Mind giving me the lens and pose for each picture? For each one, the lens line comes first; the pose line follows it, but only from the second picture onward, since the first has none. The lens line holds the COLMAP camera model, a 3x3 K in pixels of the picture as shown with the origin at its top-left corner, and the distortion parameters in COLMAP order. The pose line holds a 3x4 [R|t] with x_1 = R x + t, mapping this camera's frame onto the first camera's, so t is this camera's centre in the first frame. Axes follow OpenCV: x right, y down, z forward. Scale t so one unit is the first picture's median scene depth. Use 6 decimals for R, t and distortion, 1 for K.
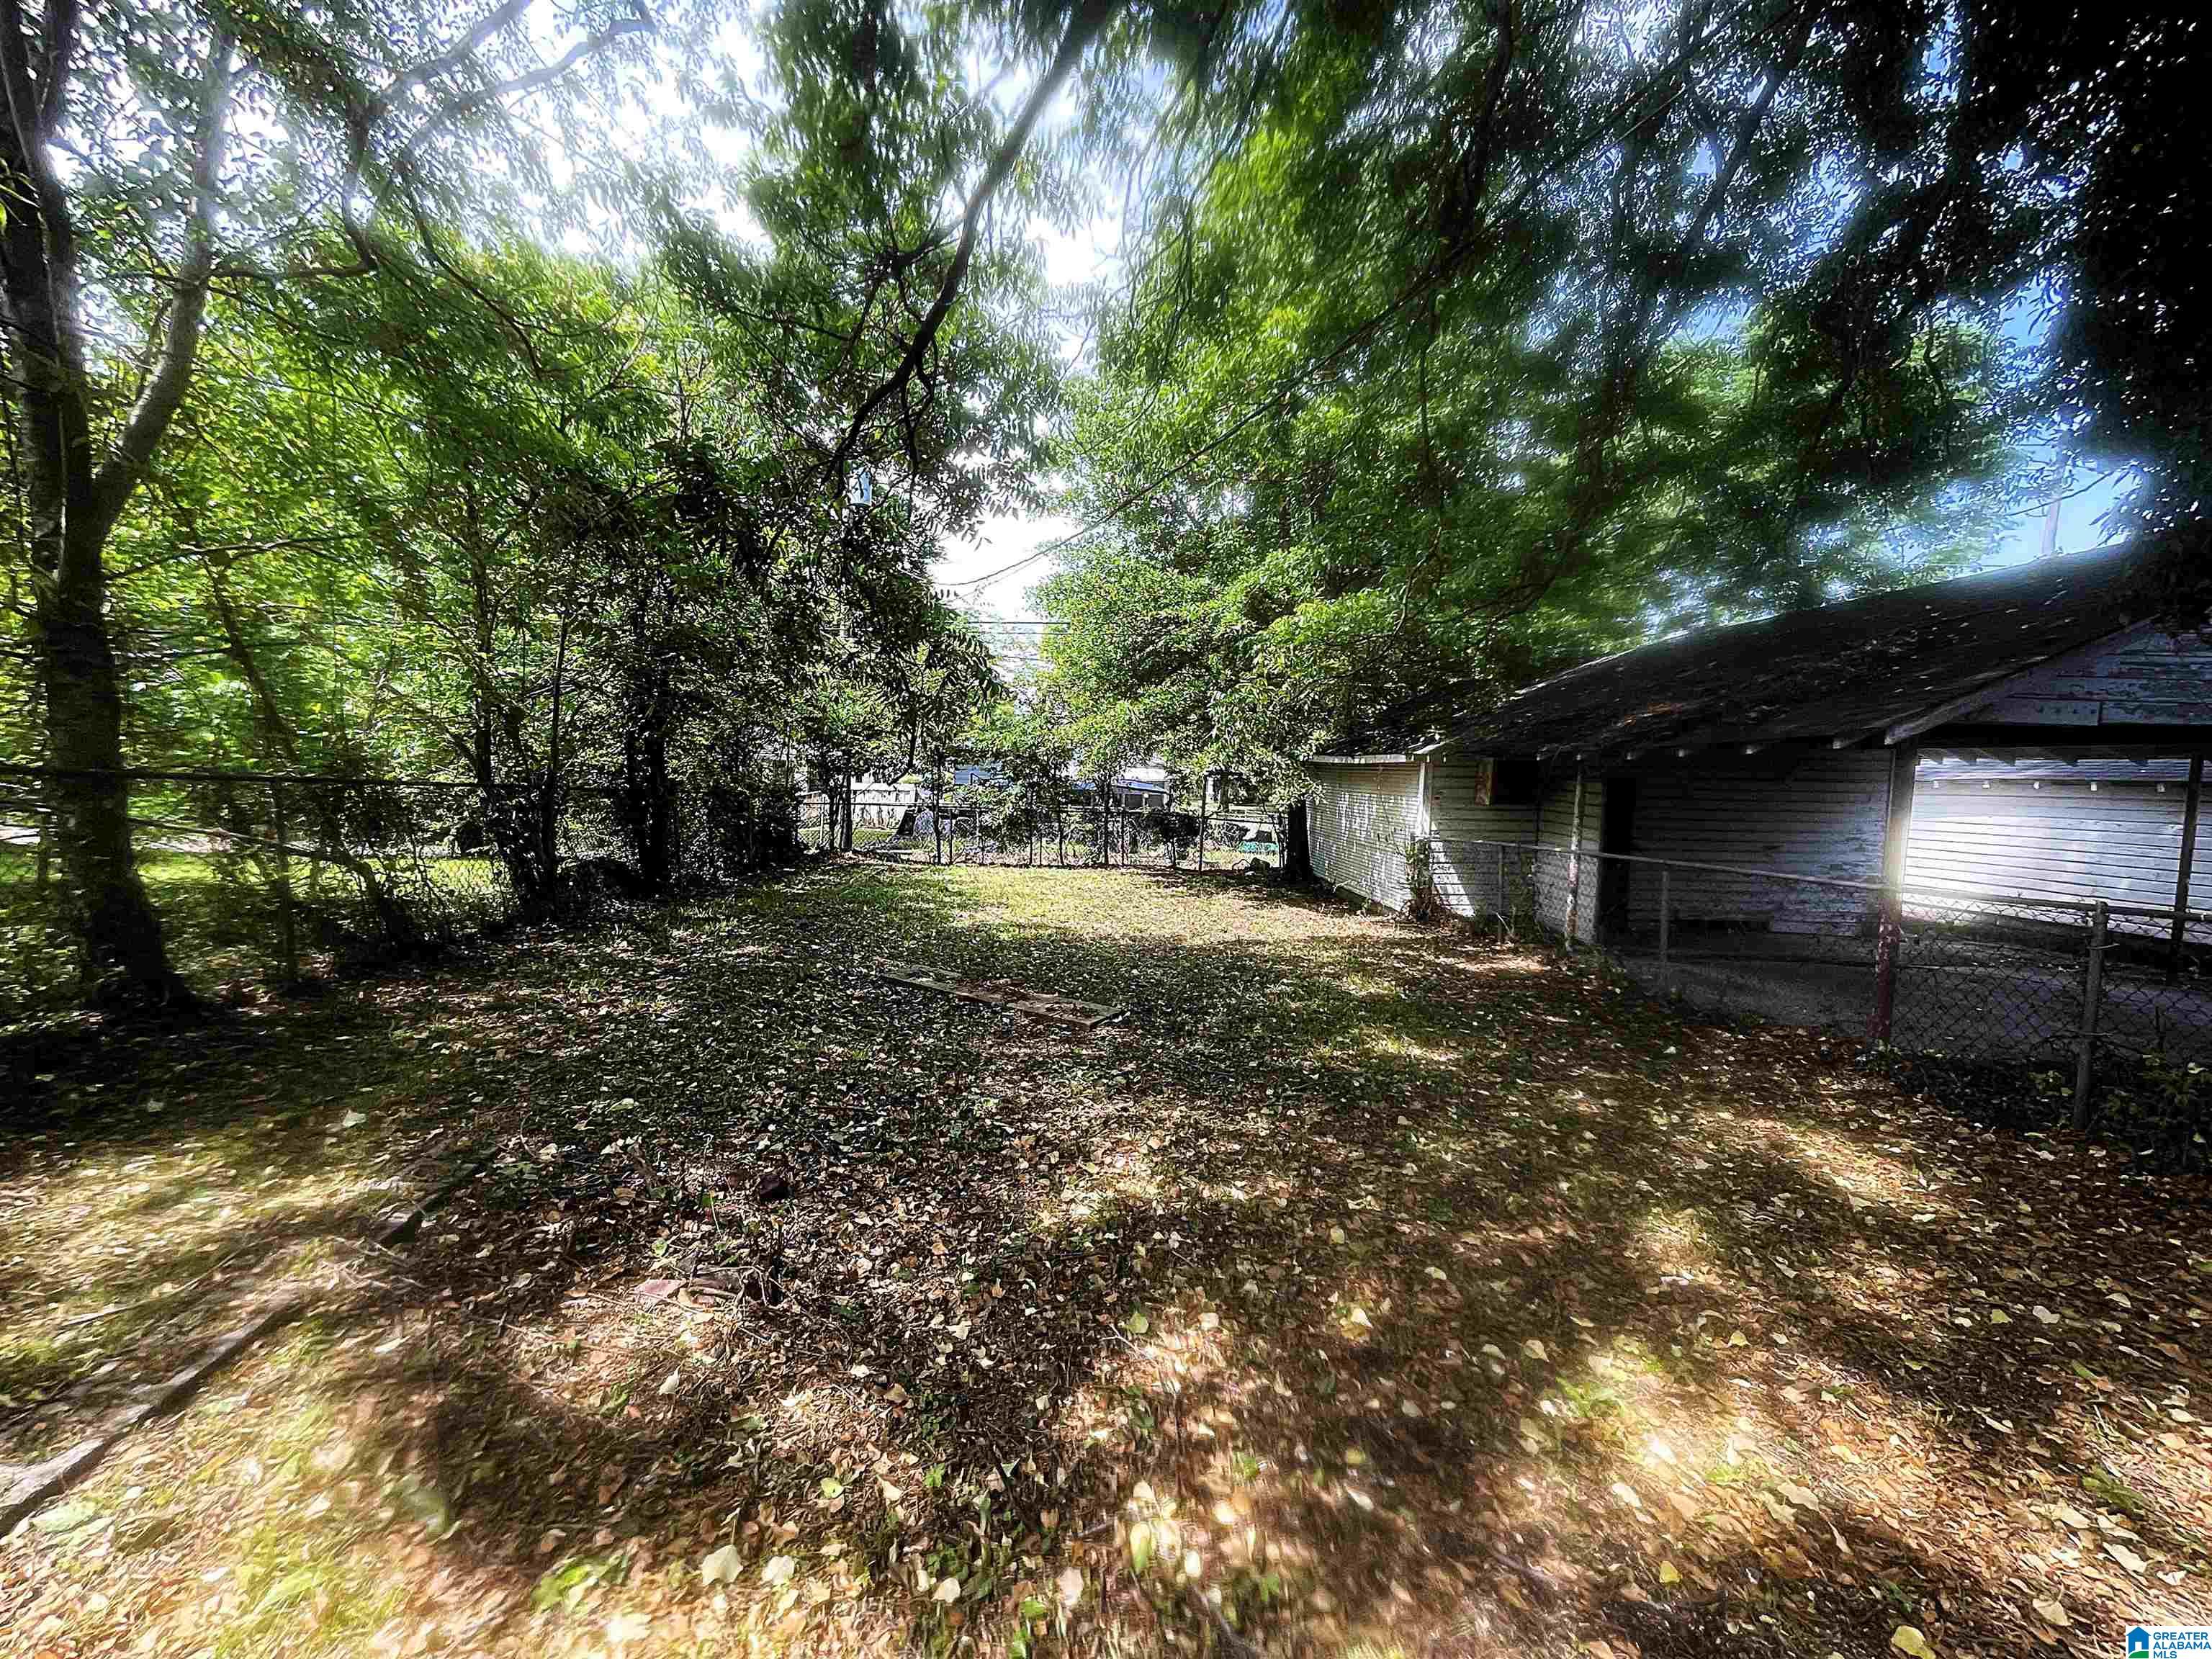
lens RADIAL K [[897.0, 0, 1089.0], [0, 897.0, 835.8], [0, 0, 1]] dist [-0.003496, -0.000253]
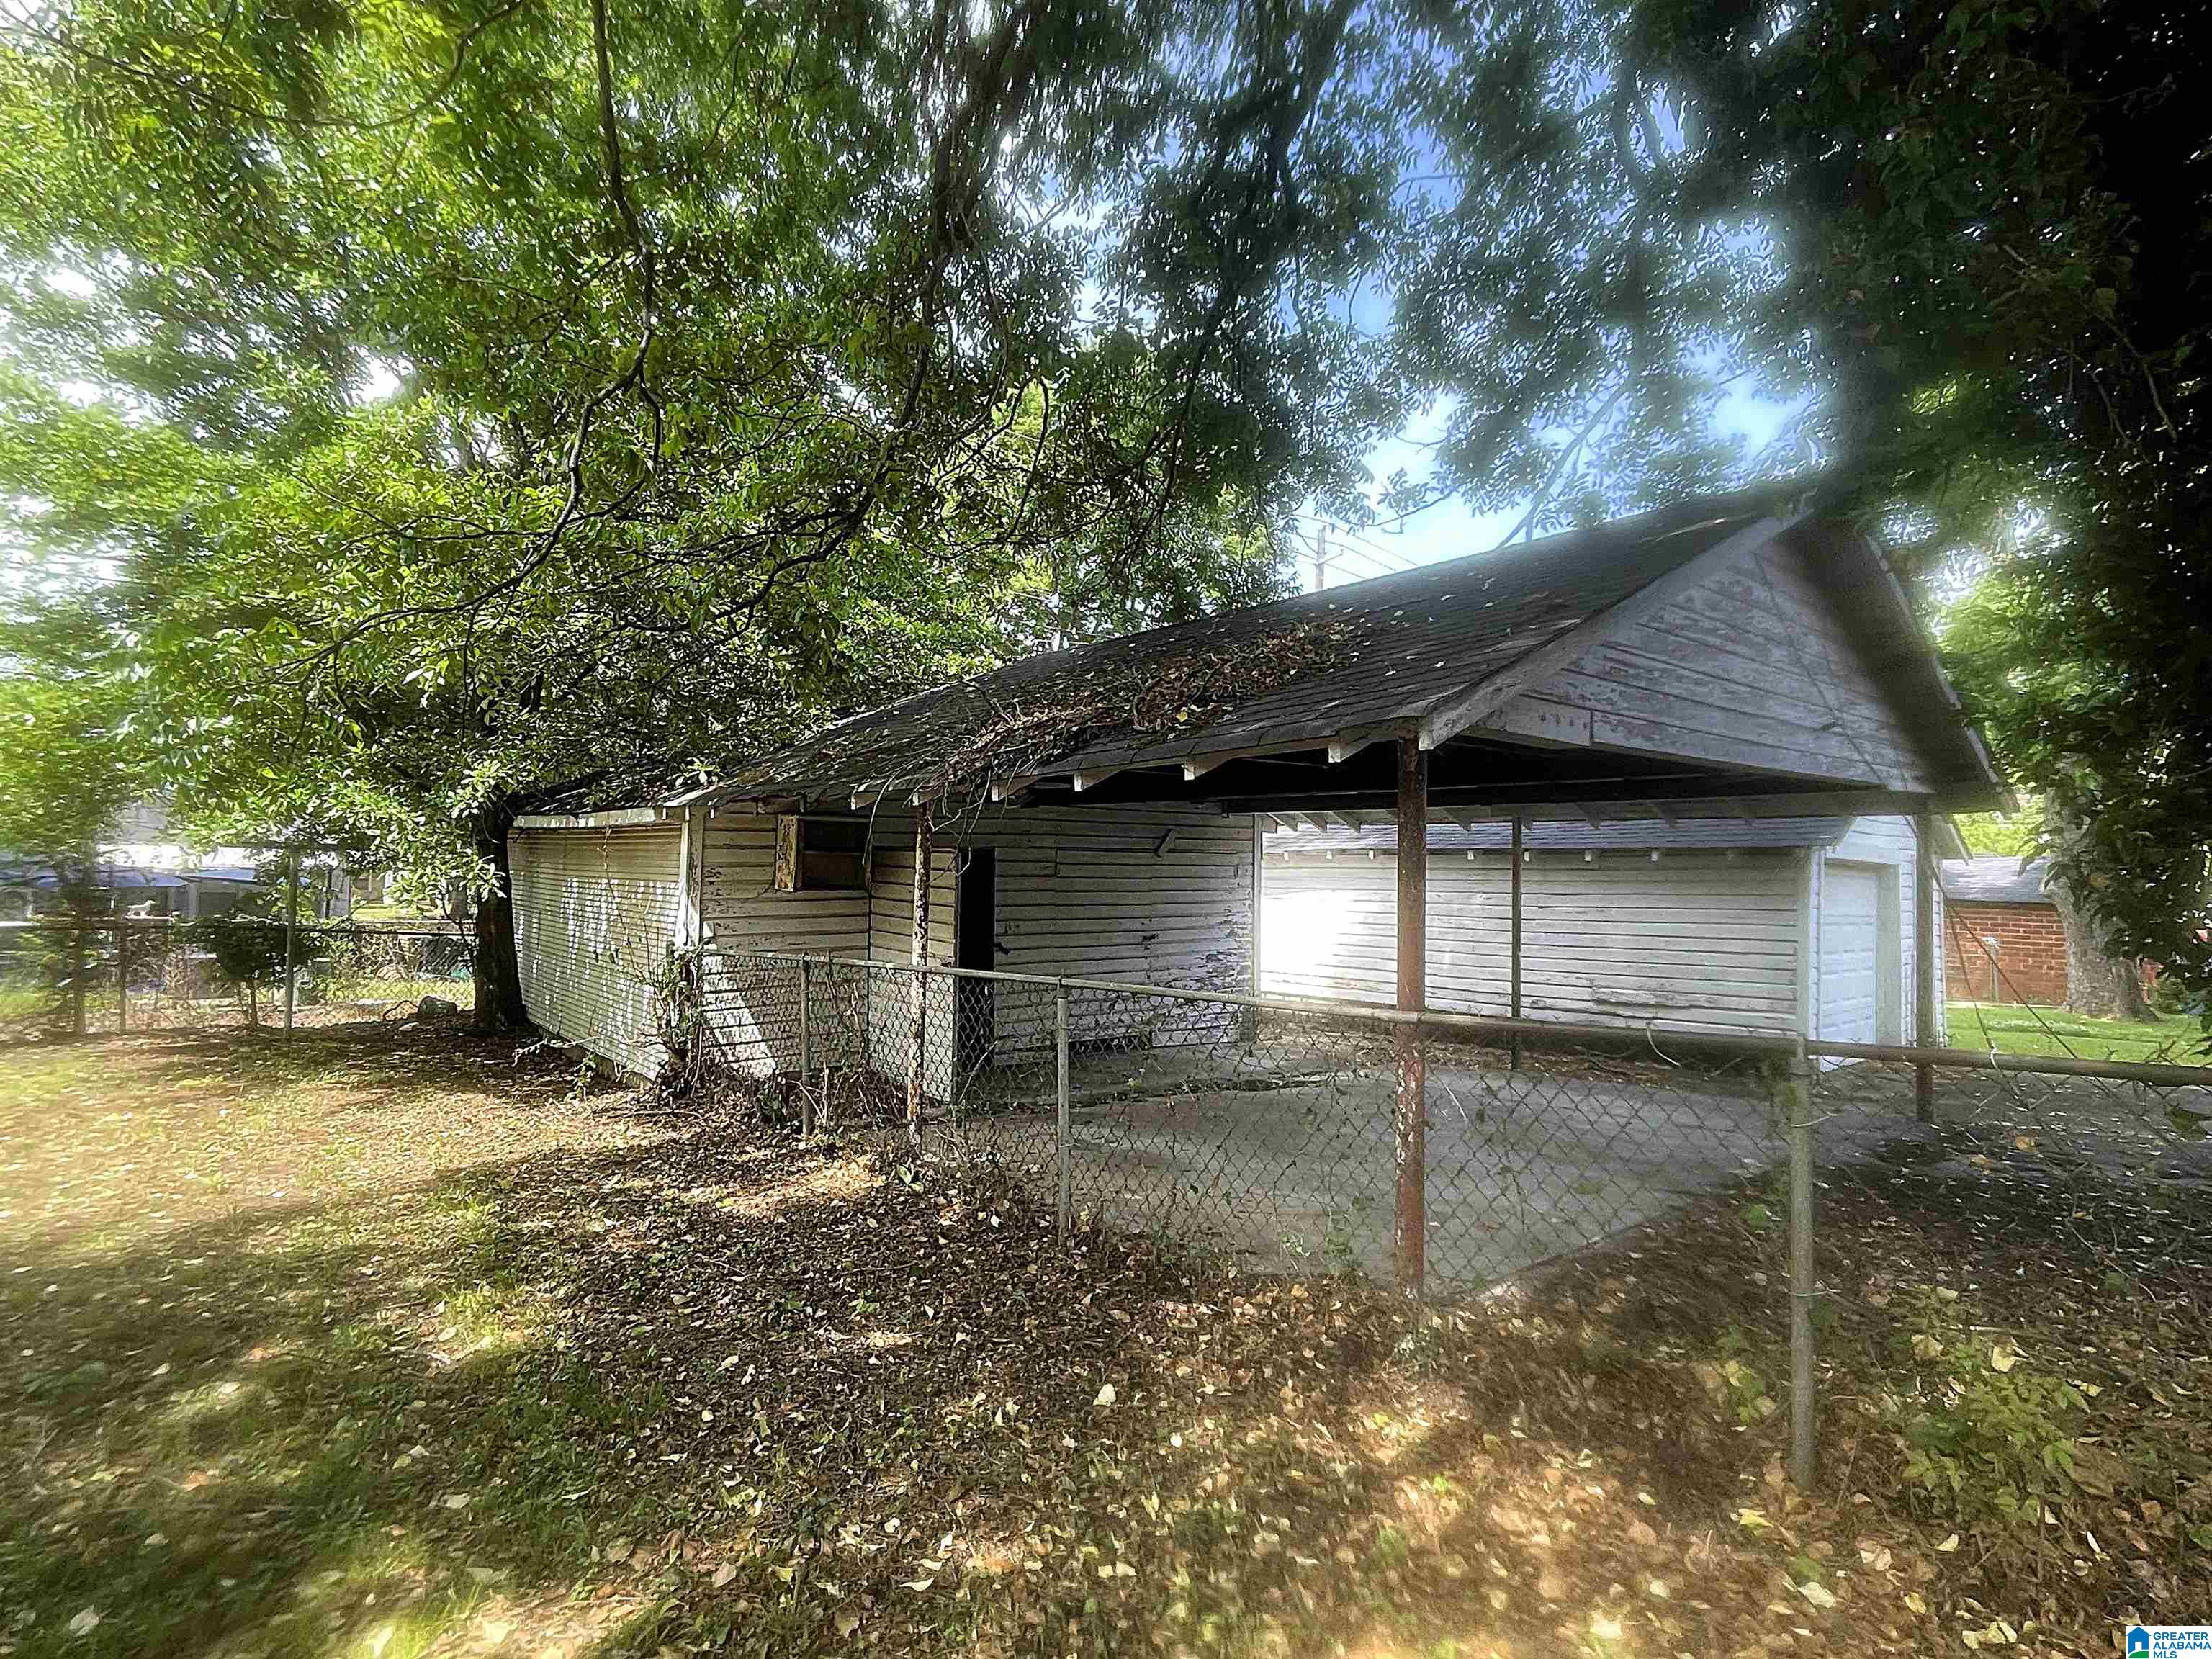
lens RADIAL K [[1100.4, 0, 1101.5], [0, 1100.4, 831.8], [0, 0, 1]] dist [-0.001411, 0.000255]
pose [[0.794005, 0.007890, 0.607860, 0.166425], [0.050188, 0.995651, -0.078481, -0.005785], [-0.605836, 0.092822, 0.790156, 0.292367]]
